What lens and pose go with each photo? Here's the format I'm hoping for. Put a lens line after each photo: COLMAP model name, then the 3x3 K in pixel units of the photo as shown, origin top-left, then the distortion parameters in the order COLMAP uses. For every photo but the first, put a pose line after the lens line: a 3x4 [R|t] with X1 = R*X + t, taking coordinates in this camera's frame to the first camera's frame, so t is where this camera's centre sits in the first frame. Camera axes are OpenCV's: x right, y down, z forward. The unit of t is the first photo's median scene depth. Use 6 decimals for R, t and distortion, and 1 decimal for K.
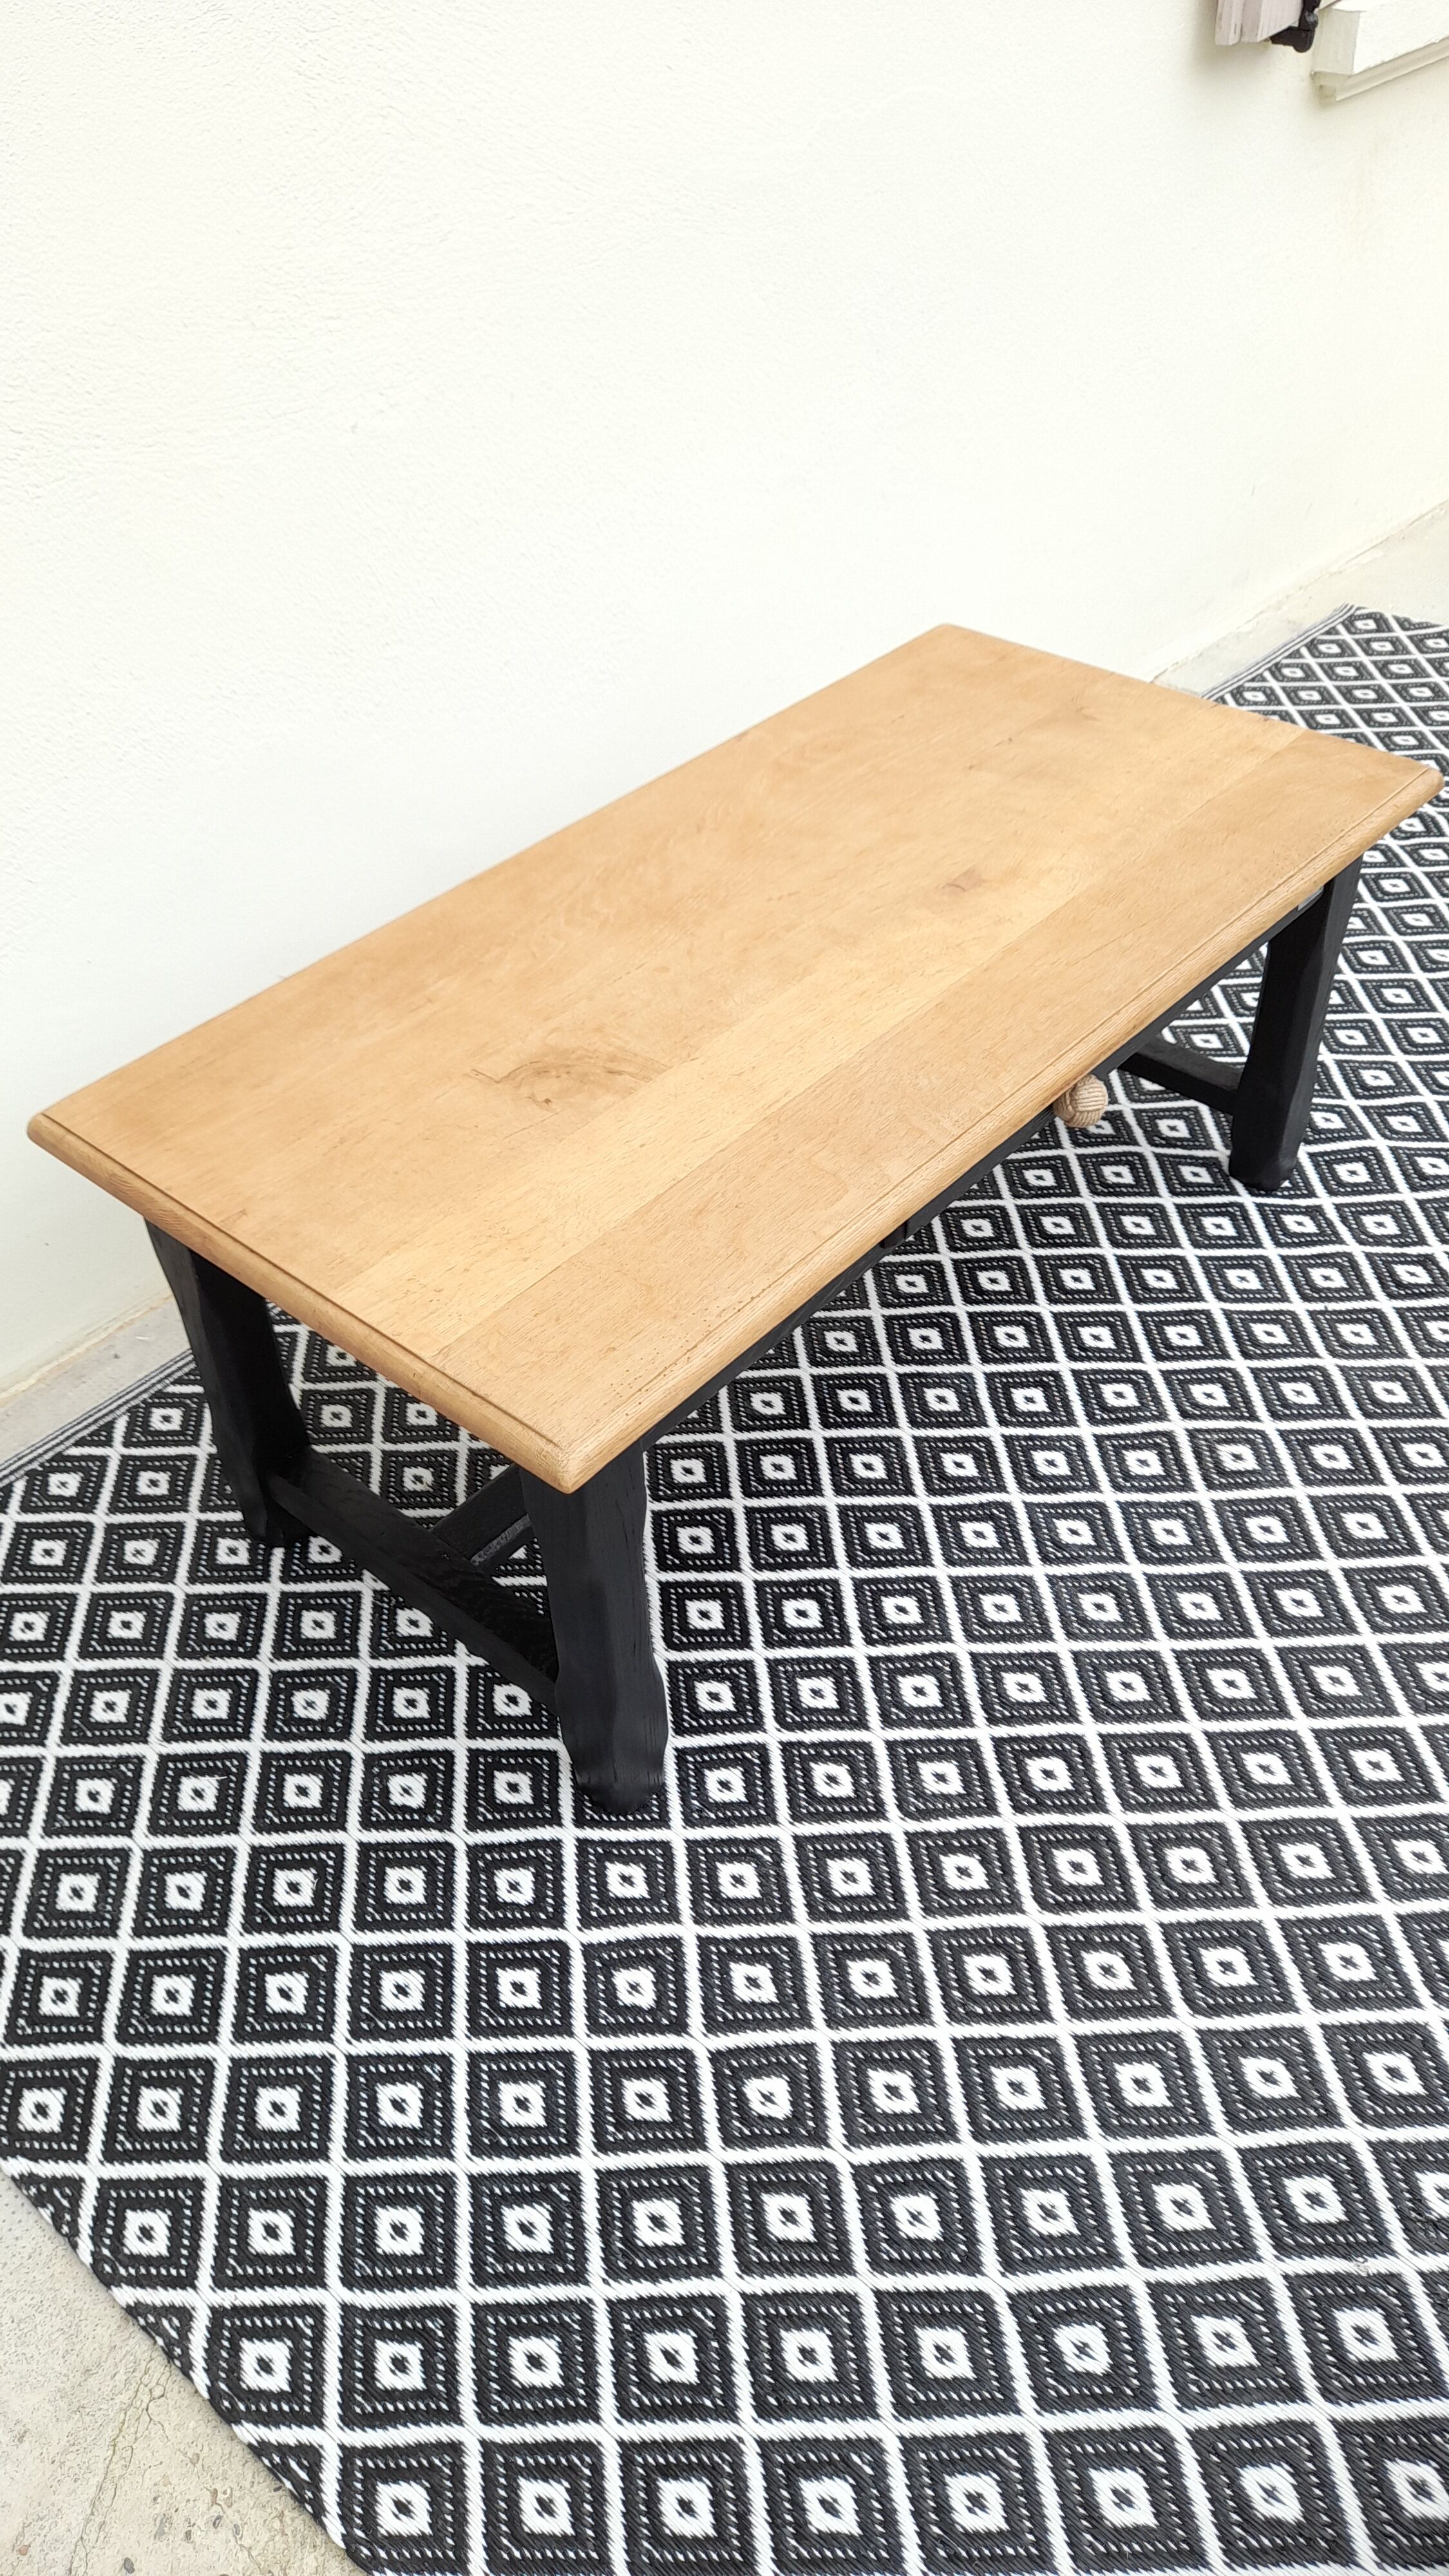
lens RADIAL K [[1925.0, 0, 714.1], [0, 1925.0, 1295.5], [0, 0, 1]] dist [0.030851, -0.039416]
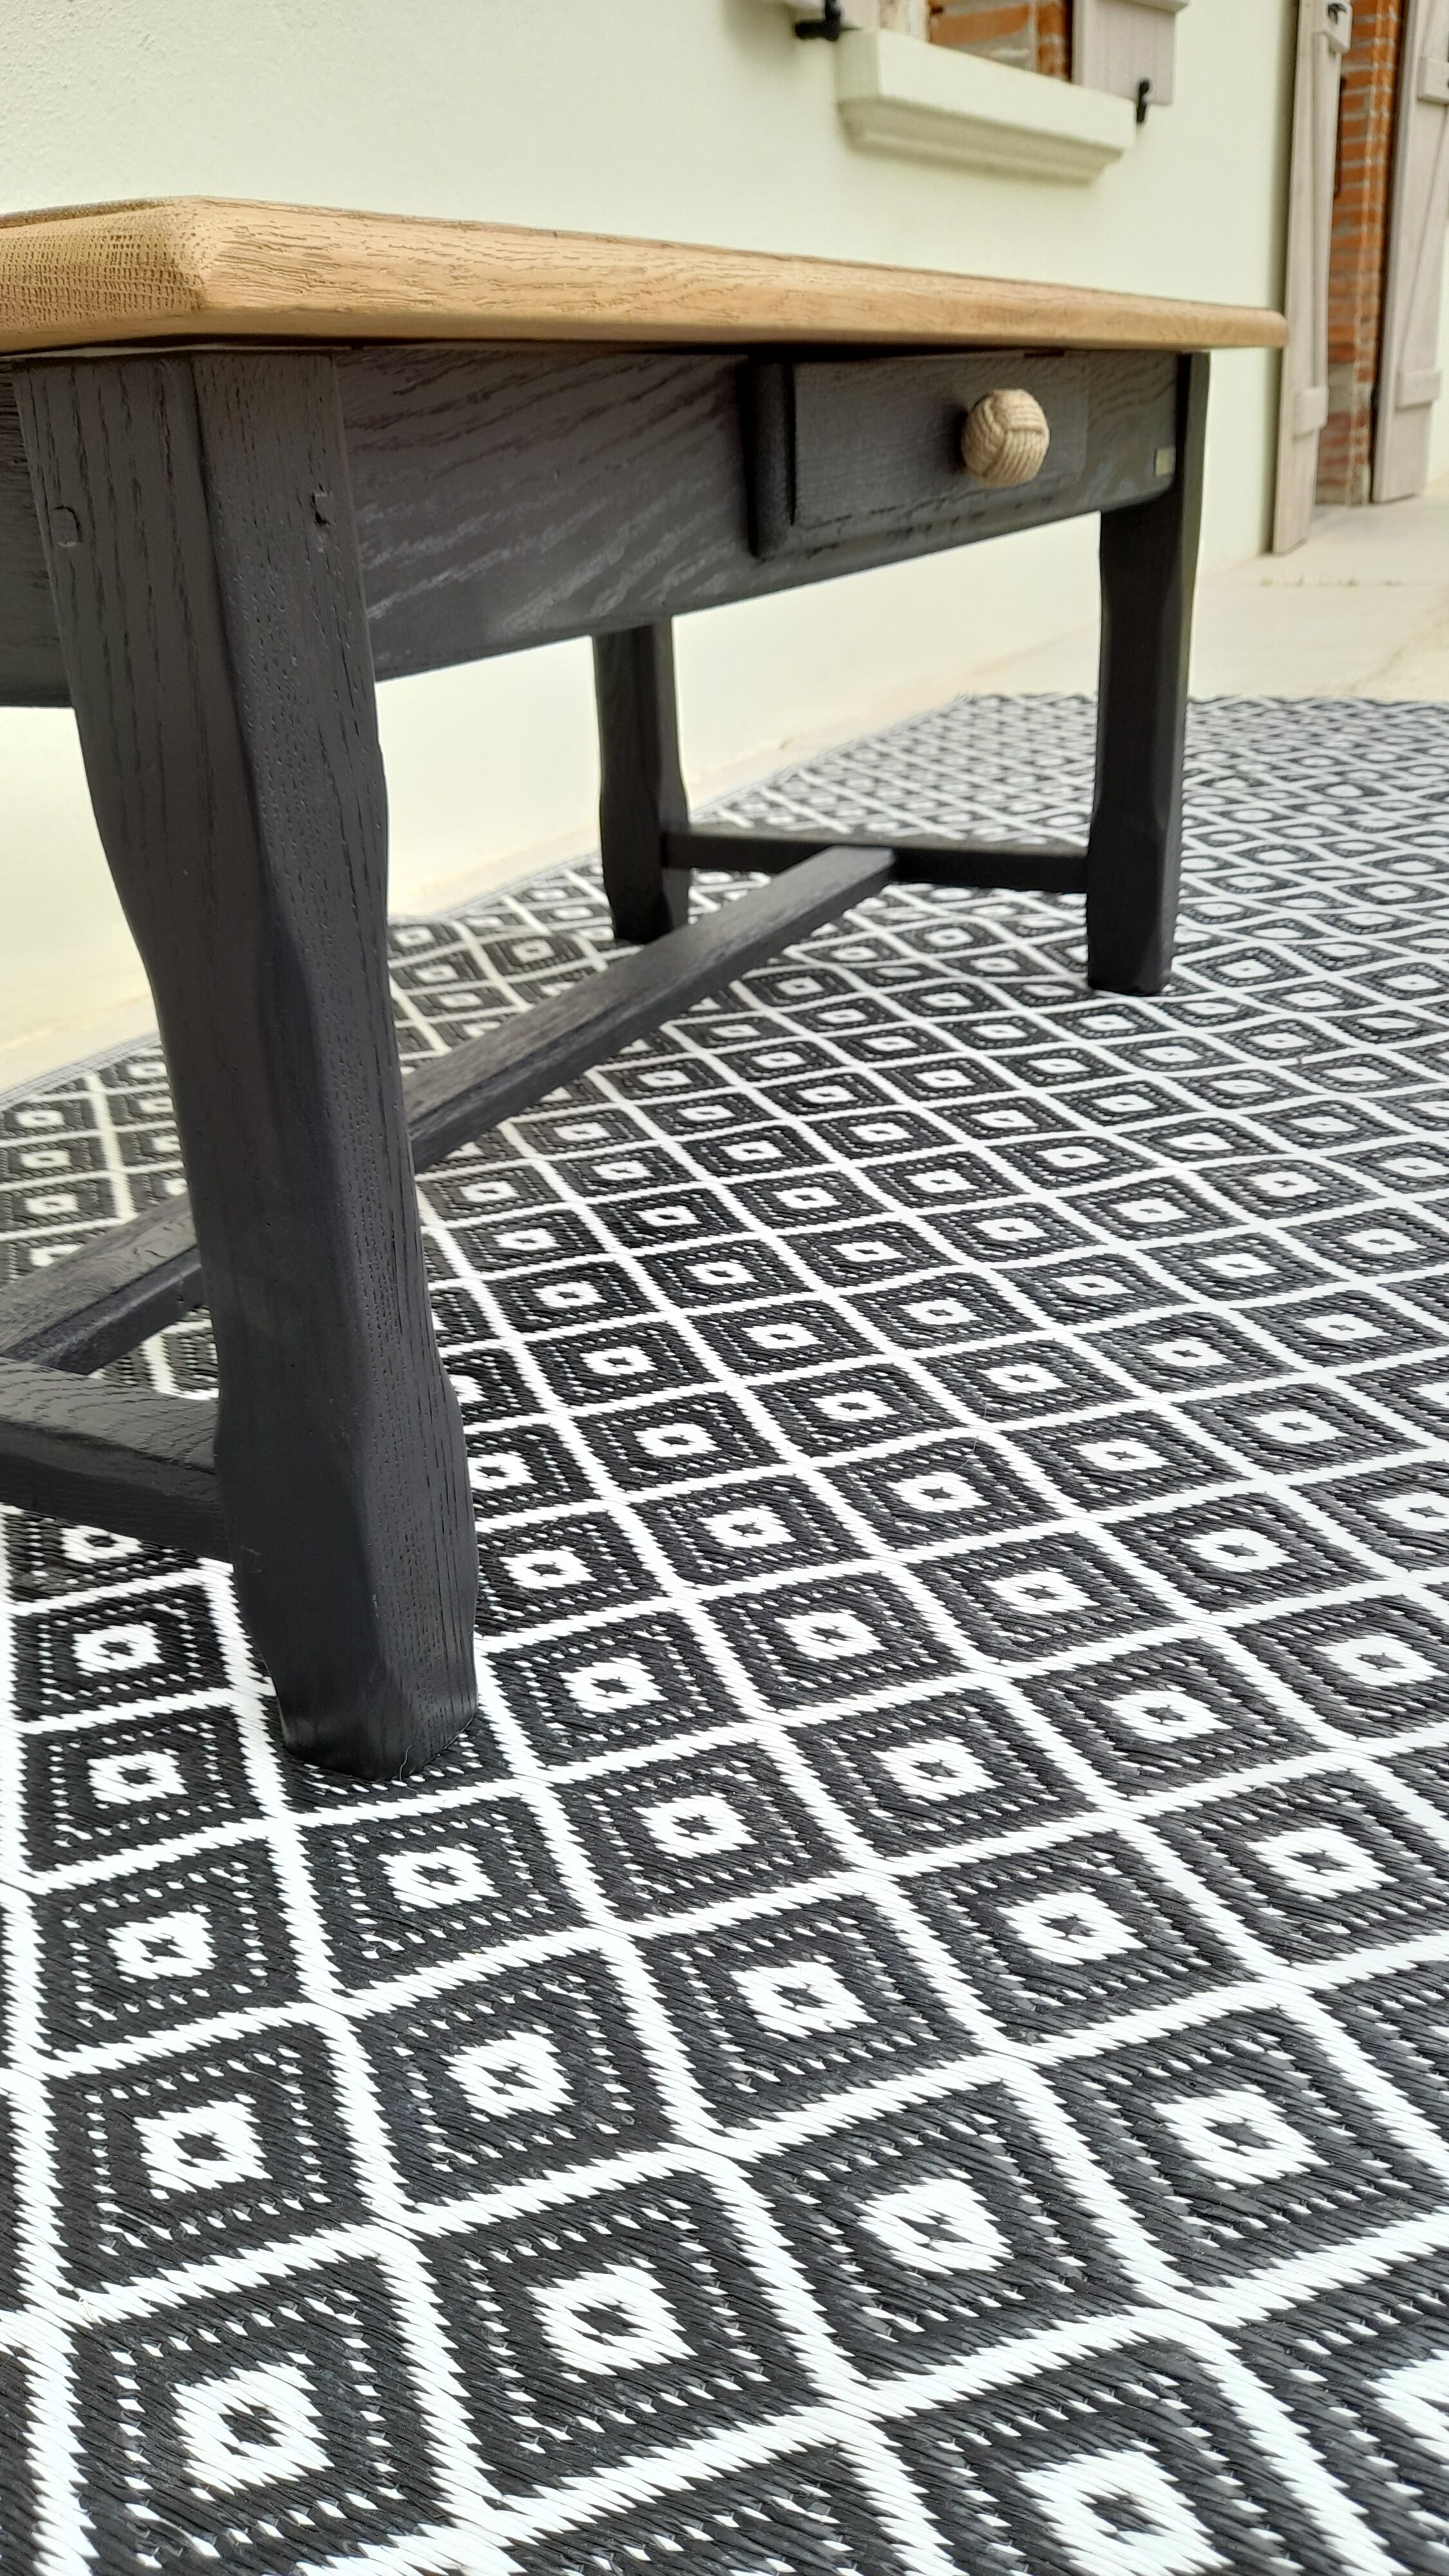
lens RADIAL K [[1925.0, 0, 734.2], [0, 1925.0, 1284.5], [0, 0, 1]] dist [0.030851, -0.039416]
pose [[0.962835, -0.116529, 0.243658, -0.070746], [0.186504, 0.939375, -0.287733, 0.316060], [-0.195357, 0.322483, 0.926197, 0.558354]]
